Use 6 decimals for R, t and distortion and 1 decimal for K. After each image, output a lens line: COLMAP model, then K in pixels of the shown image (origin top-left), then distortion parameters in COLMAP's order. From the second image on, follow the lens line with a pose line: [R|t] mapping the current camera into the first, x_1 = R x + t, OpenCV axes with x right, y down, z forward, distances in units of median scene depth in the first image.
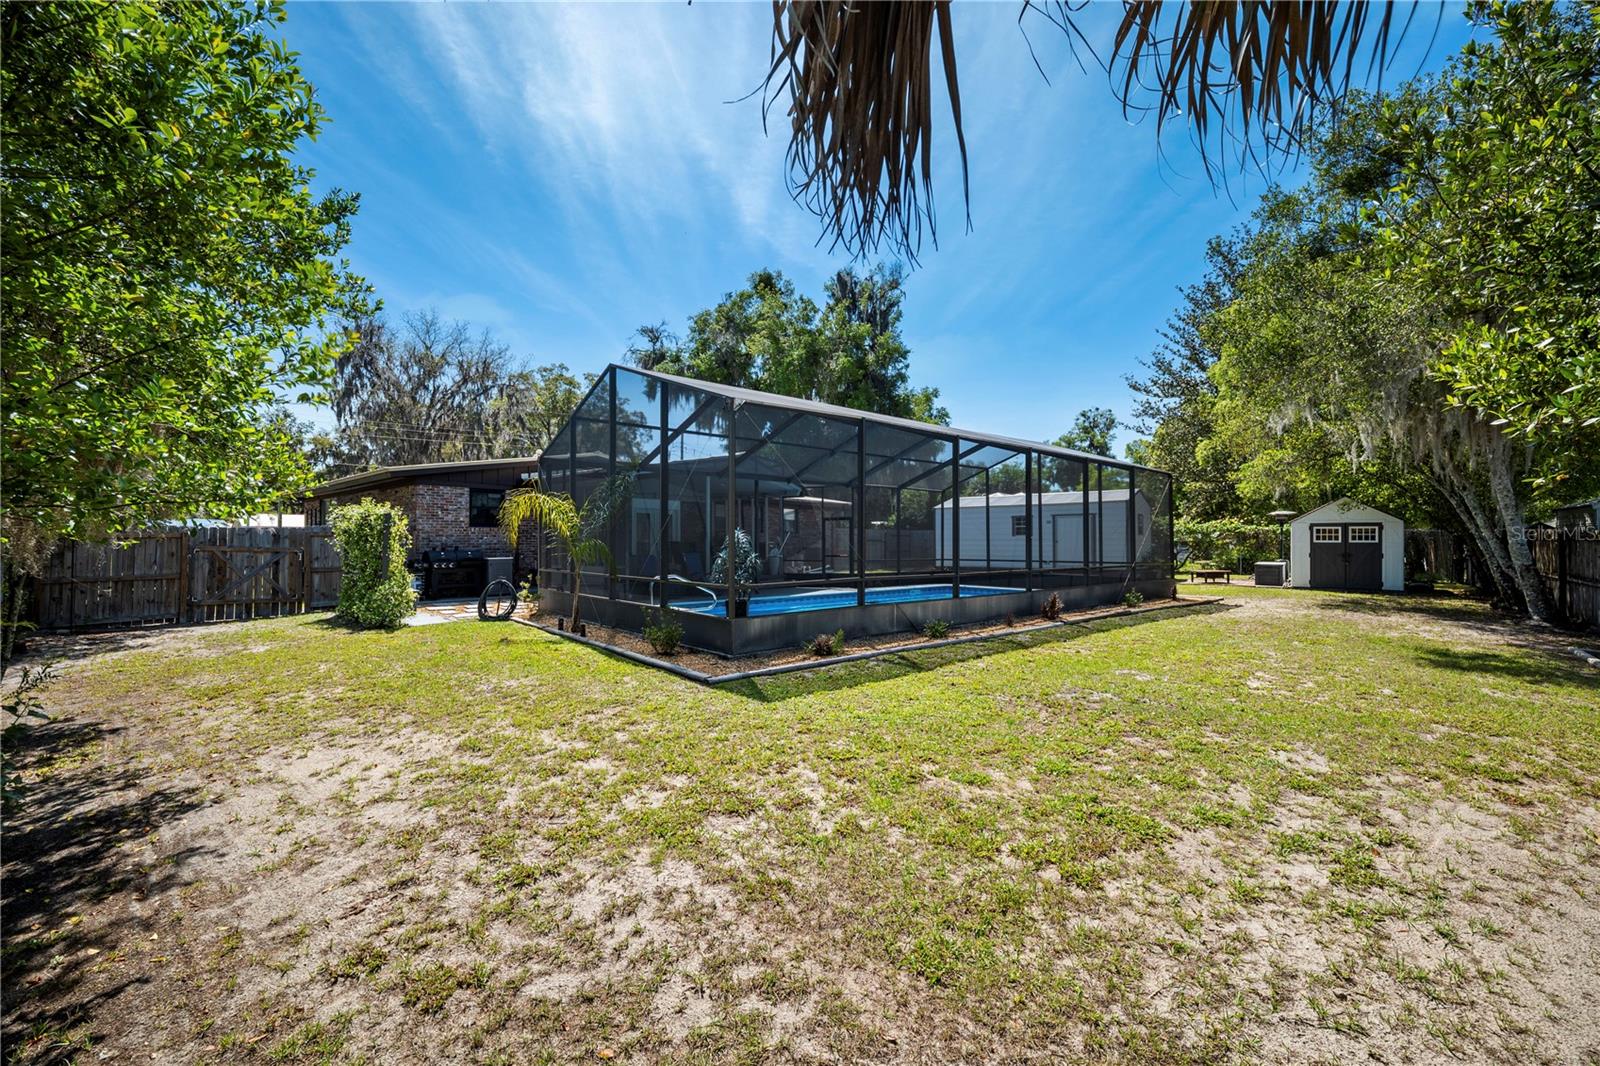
lens RADIAL K [[656.3, 0, 801.5], [0, 656.3, 535.0], [0, 0, 1]] dist [-0.010288, -0.000627]
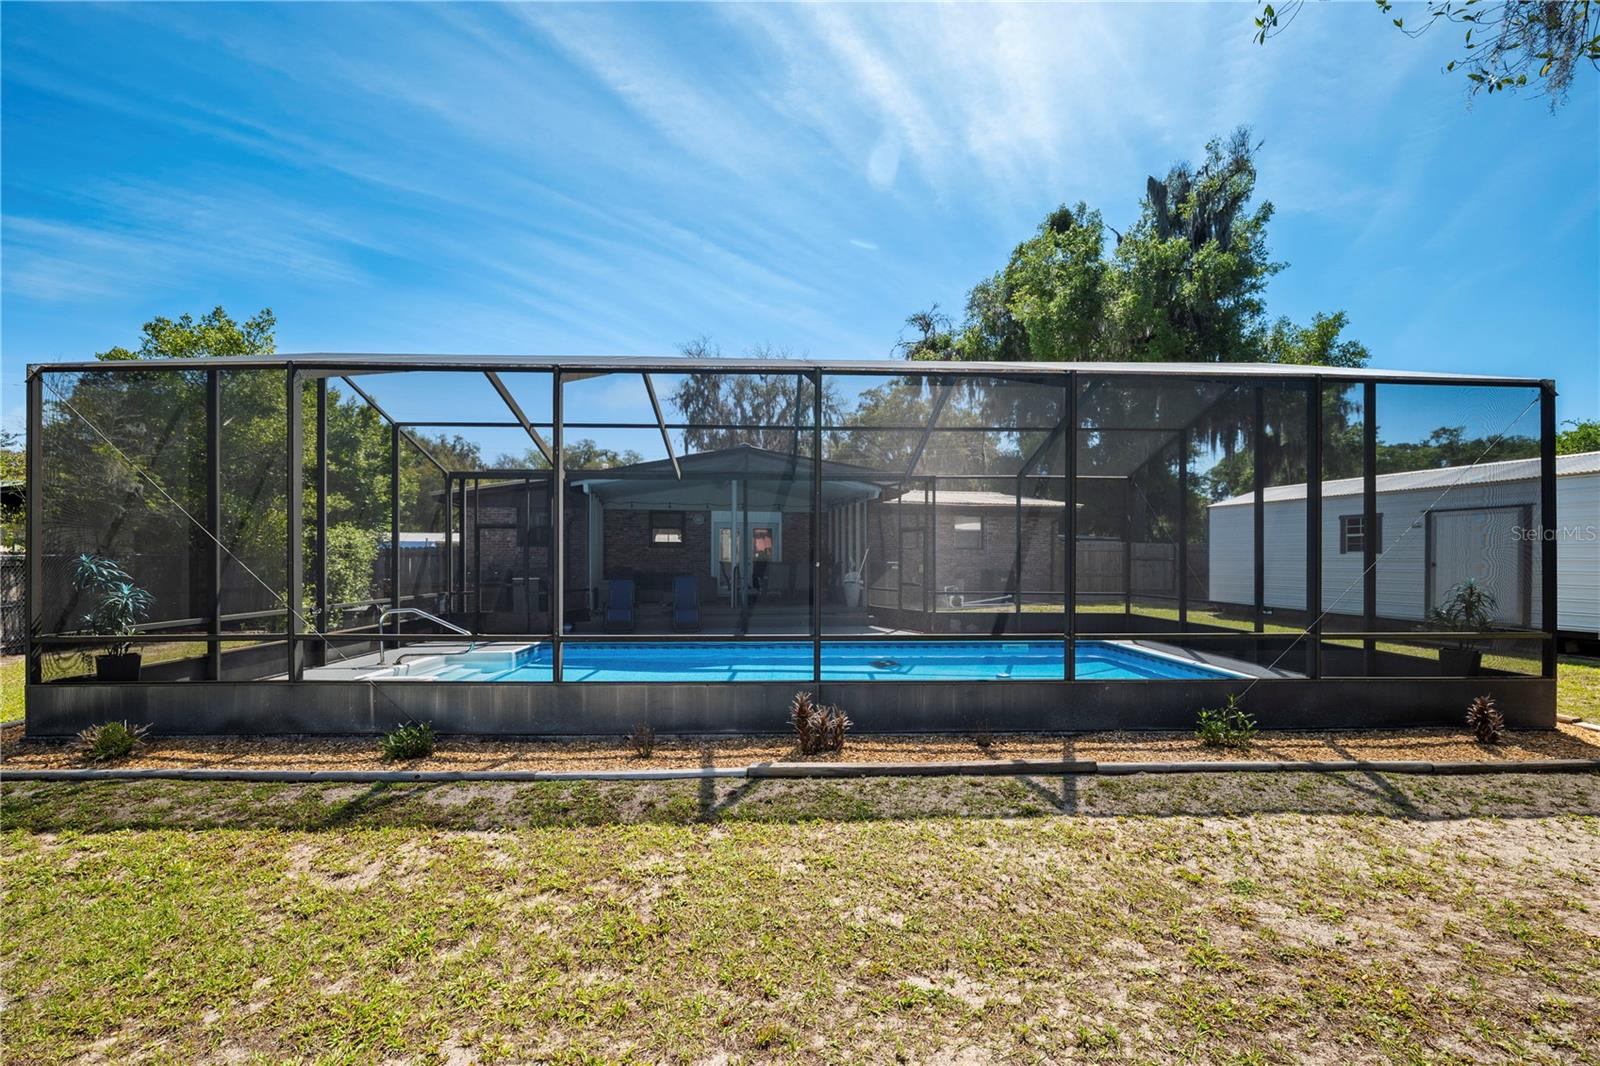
lens RADIAL K [[656.3, 0, 803.7], [0, 656.3, 557.7], [0, 0, 1]] dist [-0.010288, -0.000627]
pose [[0.795968, 0.005809, -0.605311, 0.185893], [0.007107, 0.999795, 0.018940, -0.004985], [0.605297, -0.019378, 0.795764, 0.197884]]
